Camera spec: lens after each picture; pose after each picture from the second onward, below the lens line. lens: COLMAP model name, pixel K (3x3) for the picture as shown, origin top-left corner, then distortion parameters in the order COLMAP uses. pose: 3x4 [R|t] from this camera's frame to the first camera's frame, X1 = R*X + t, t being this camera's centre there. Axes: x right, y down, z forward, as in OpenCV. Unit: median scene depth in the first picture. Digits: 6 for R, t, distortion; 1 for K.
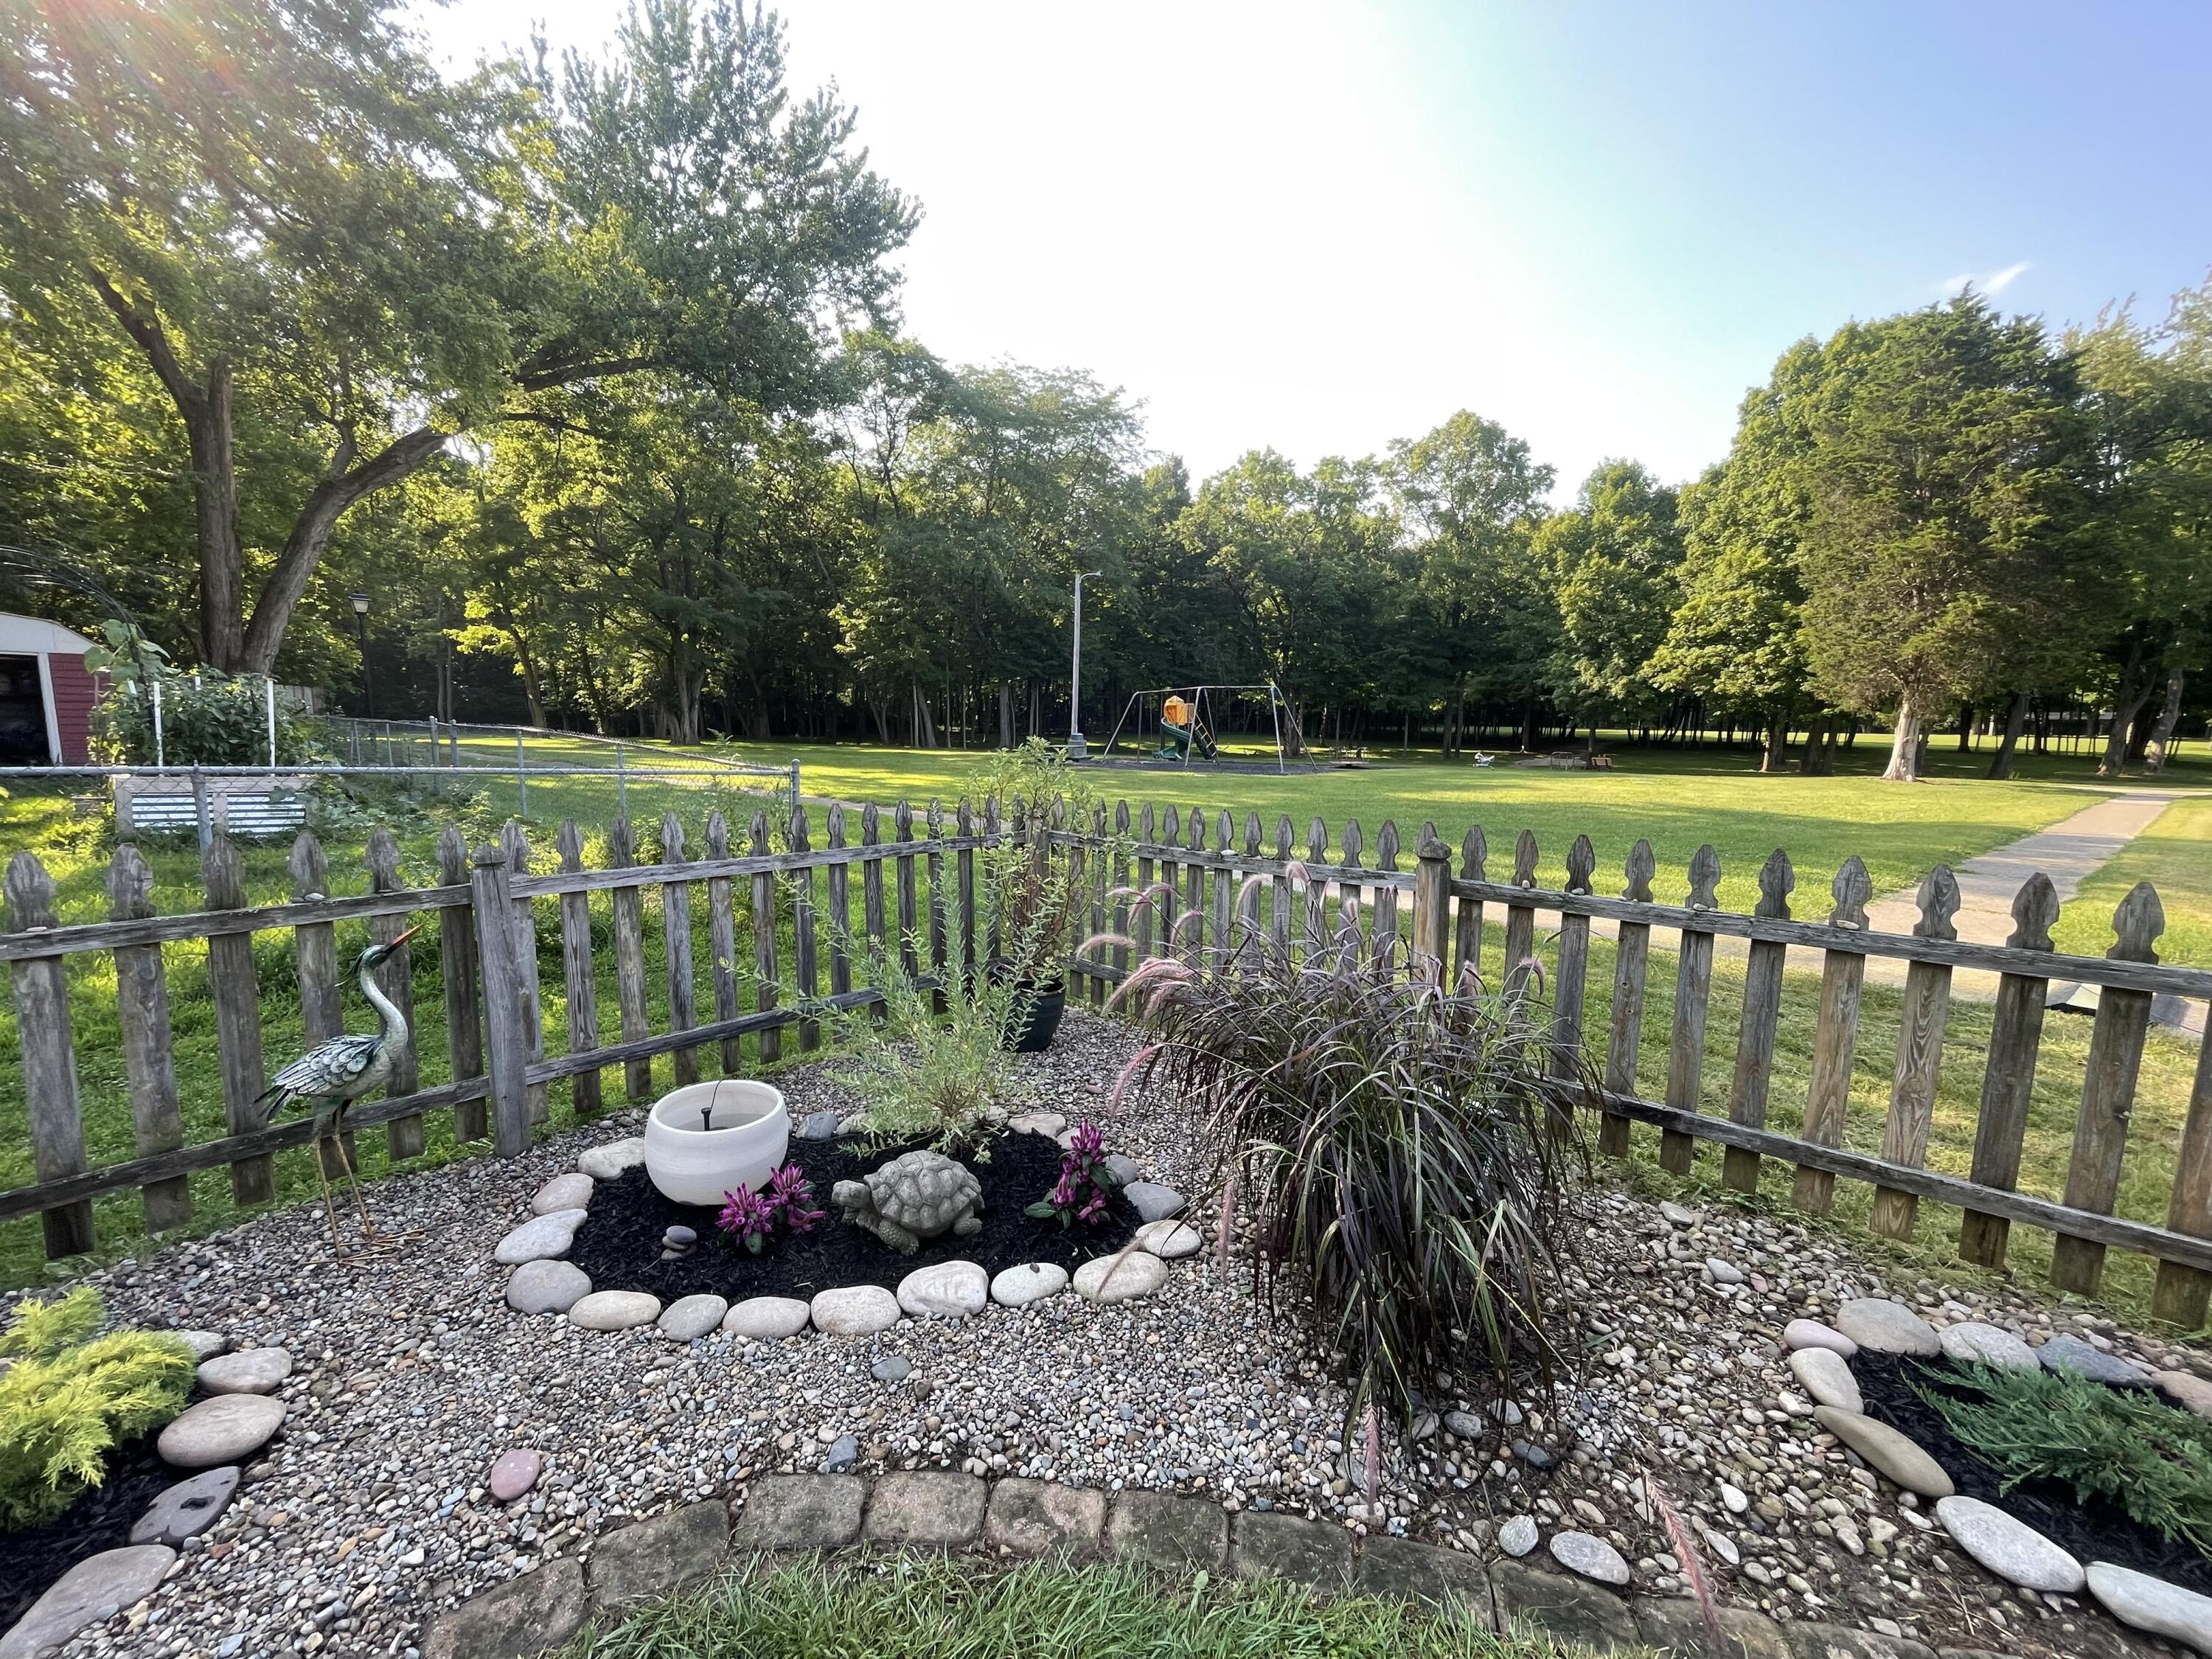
lens RADIAL K [[895.7, 0, 1102.7], [0, 895.7, 835.8], [0, 0, 1]] dist [-0.003814, 0.000800]
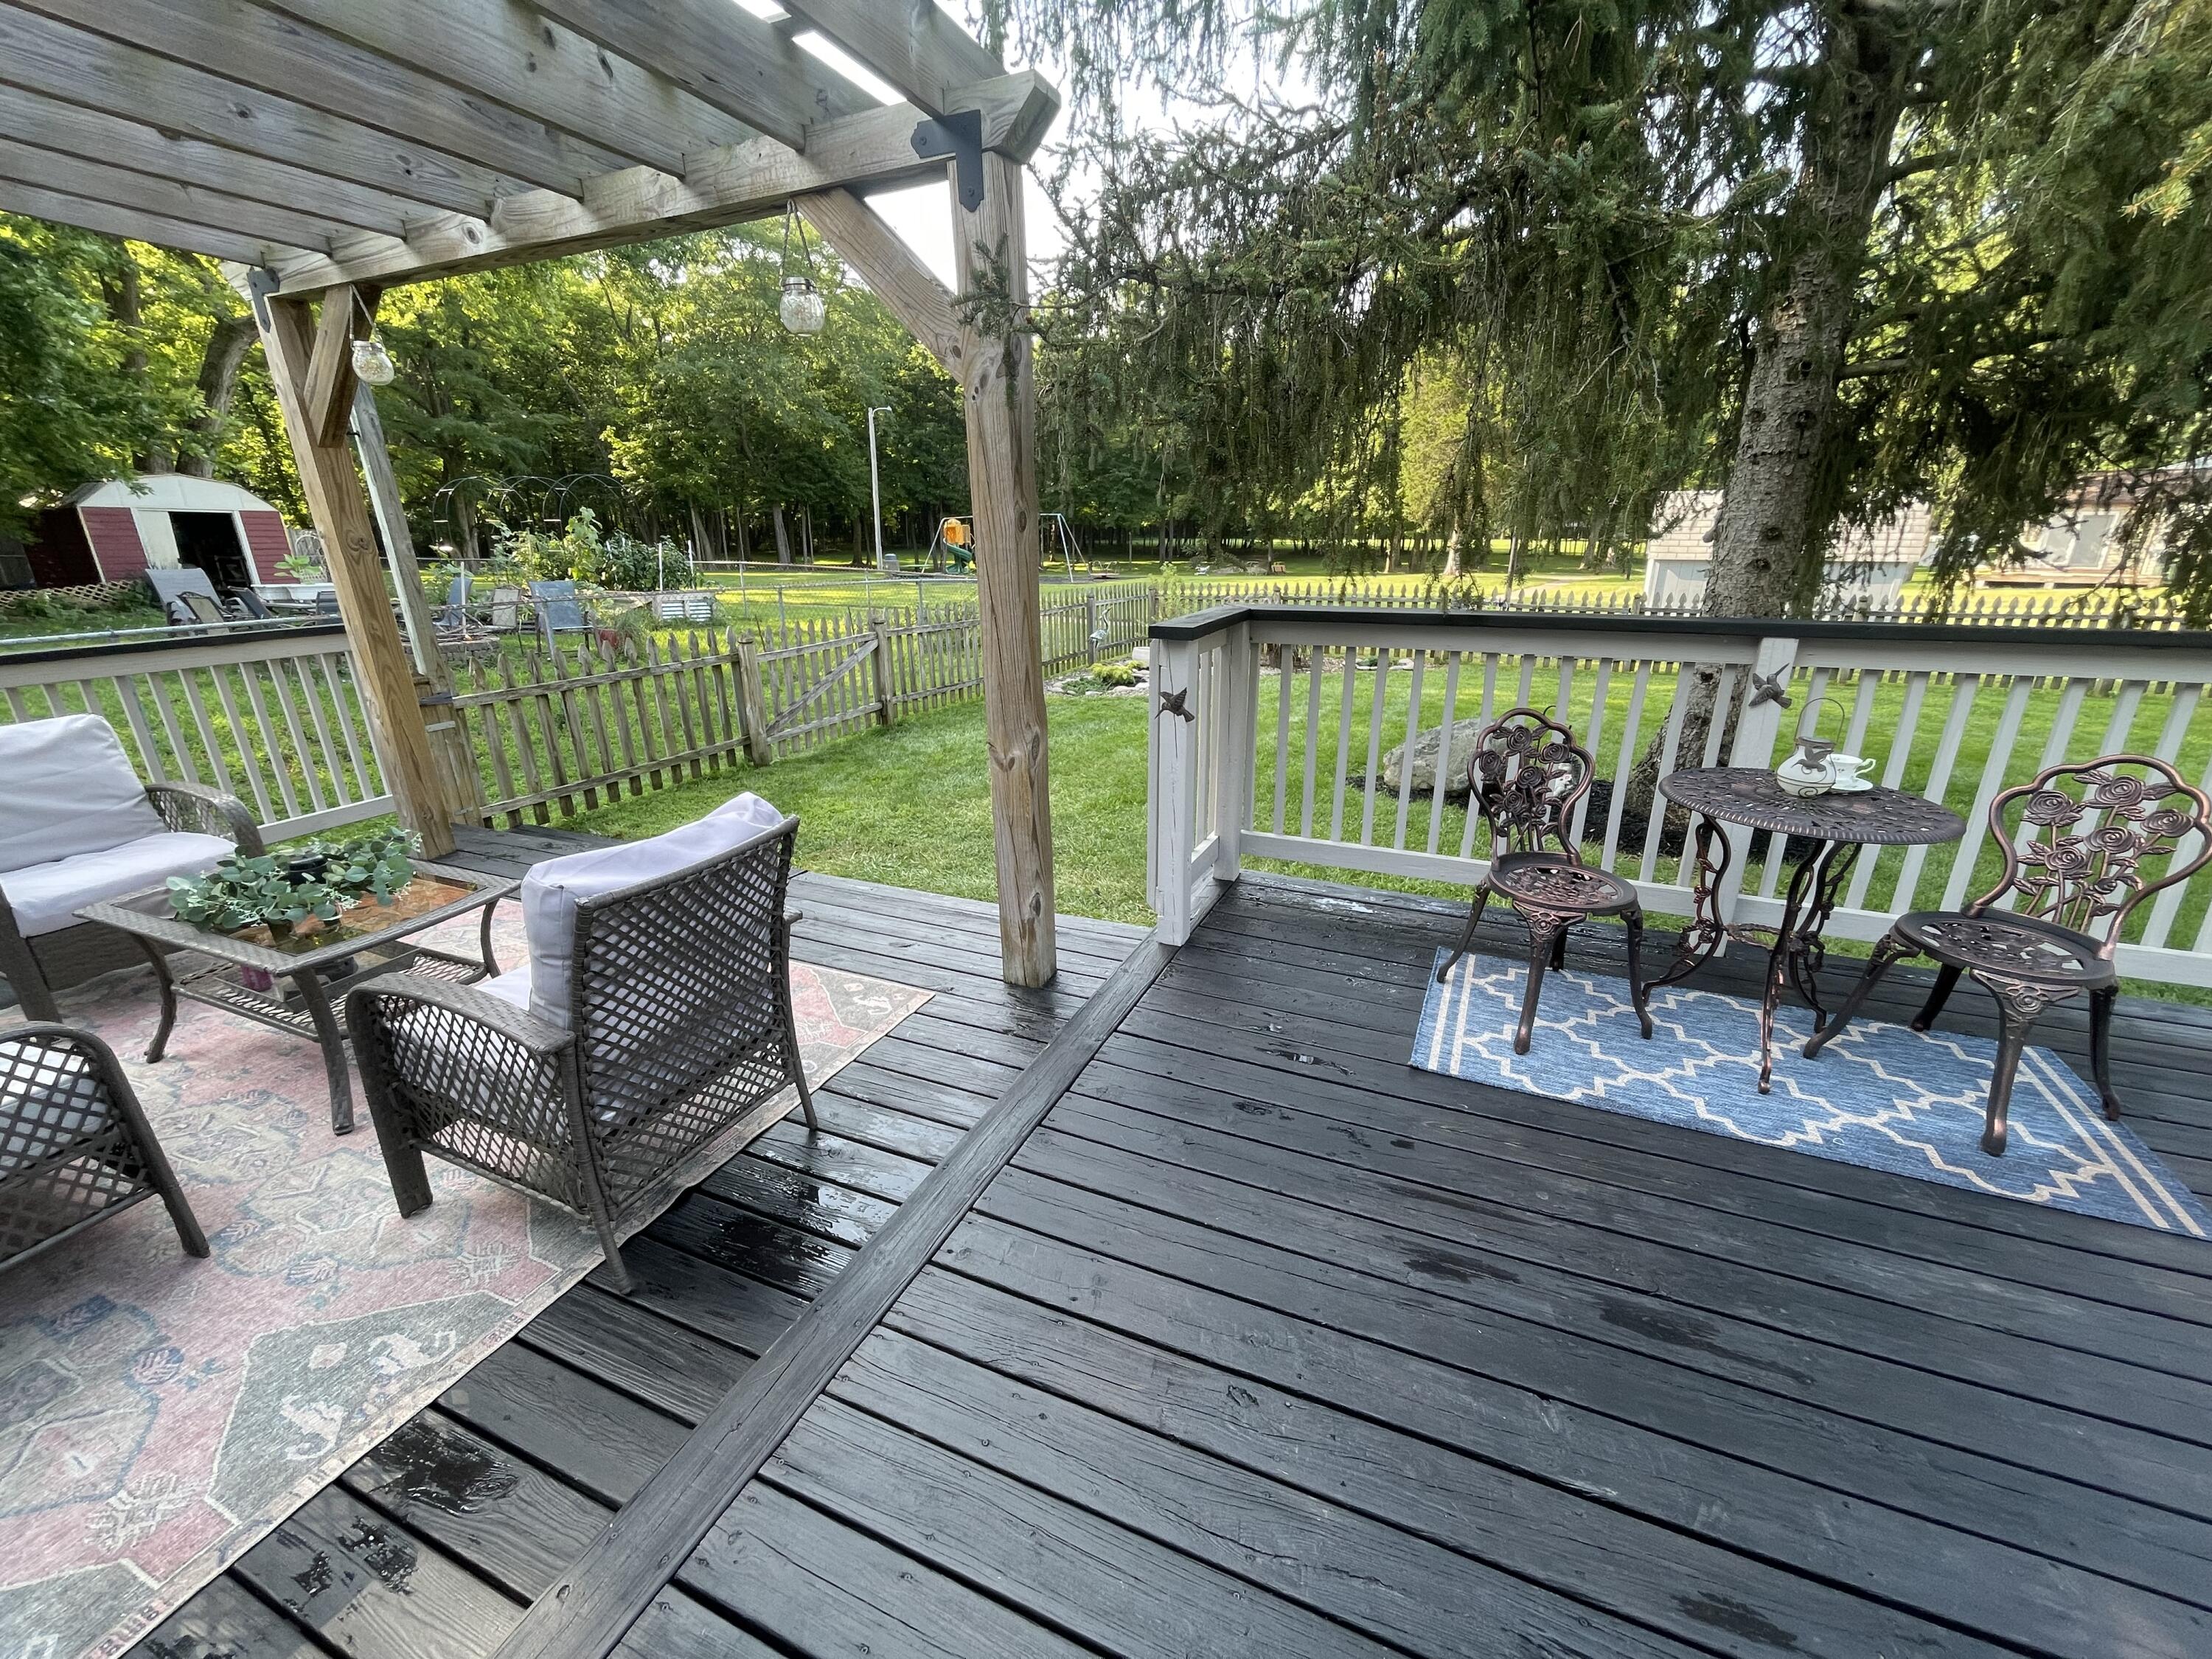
lens RADIAL K [[895.7, 0, 1111.5], [0, 895.7, 835.4], [0, 0, 1]] dist [-0.003814, 0.000800]
pose [[0.941729, -0.120715, 0.313964, -0.261548], [0.057172, 0.977248, 0.204251, 0.036238], [-0.331477, -0.174399, 0.927204, -0.399782]]
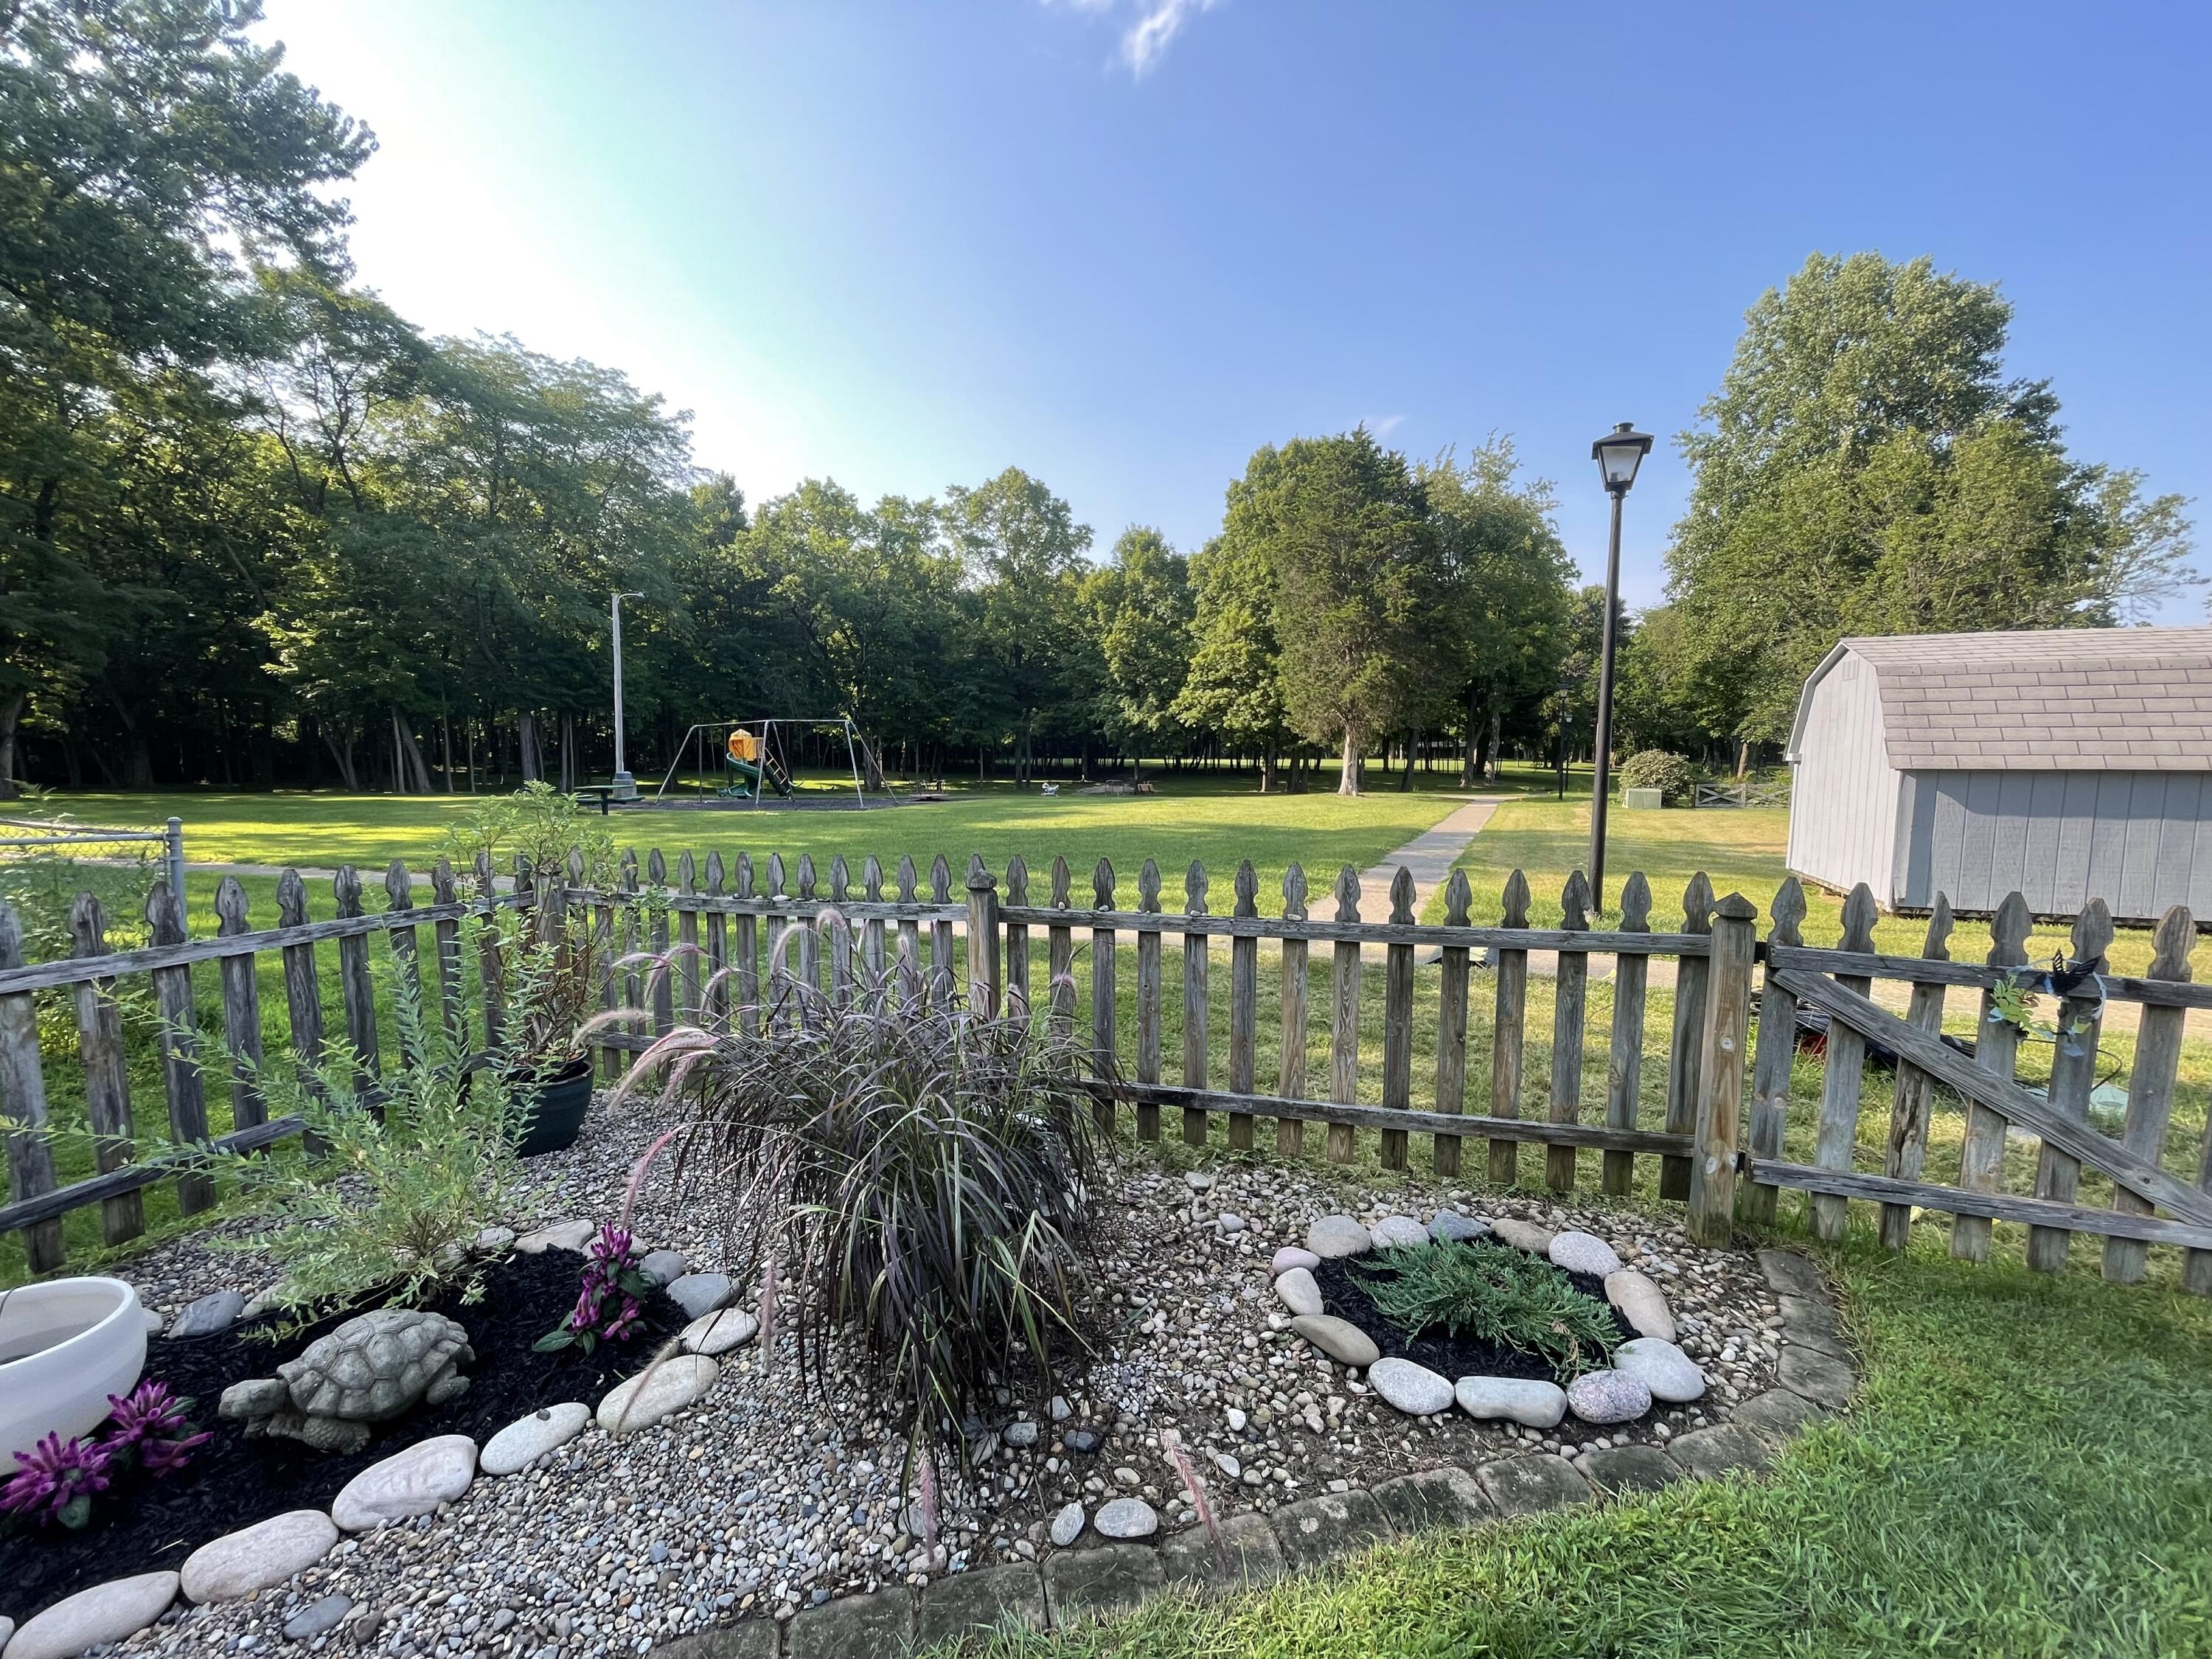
lens RADIAL K [[895.7, 0, 1105.5], [0, 895.7, 837.1], [0, 0, 1]] dist [-0.003814, 0.000800]
pose [[0.895573, -0.052298, 0.441830, 0.005446], [0.068053, 0.997484, -0.019872, -0.000524], [-0.439678, 0.047865, 0.896879, -0.000755]]
